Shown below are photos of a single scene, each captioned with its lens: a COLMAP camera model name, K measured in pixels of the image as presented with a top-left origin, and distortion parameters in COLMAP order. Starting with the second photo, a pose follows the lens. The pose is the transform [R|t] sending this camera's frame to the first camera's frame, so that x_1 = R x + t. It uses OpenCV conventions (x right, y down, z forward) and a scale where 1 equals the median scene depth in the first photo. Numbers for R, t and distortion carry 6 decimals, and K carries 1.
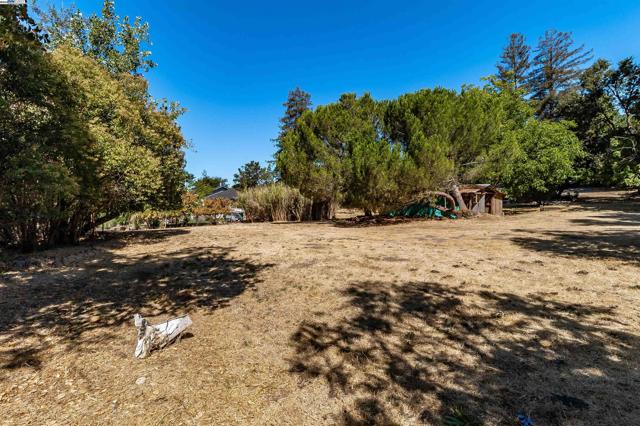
lens RADIAL K [[297.0, 0, 321.0], [0, 297.0, 214.2], [0, 0, 1]] dist [-0.000707, -0.001056]
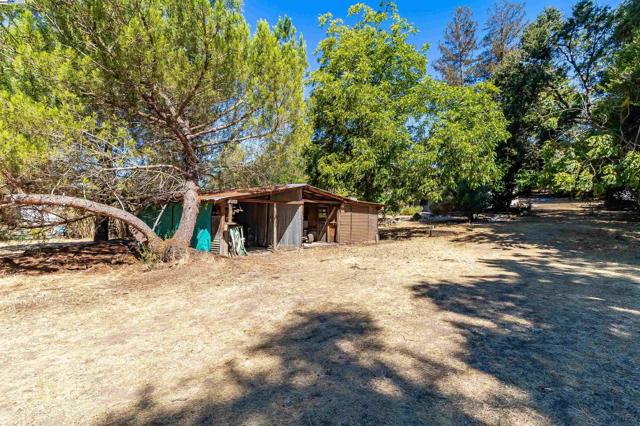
lens RADIAL K [[297.0, 0, 319.0], [0, 297.0, 212.3], [0, 0, 1]] dist [-0.000707, -0.001056]
pose [[0.998902, 0.018128, 0.043202, 0.392805], [-0.017034, 0.999528, -0.025557, -0.028463], [-0.043645, 0.024793, 0.998739, 0.351771]]
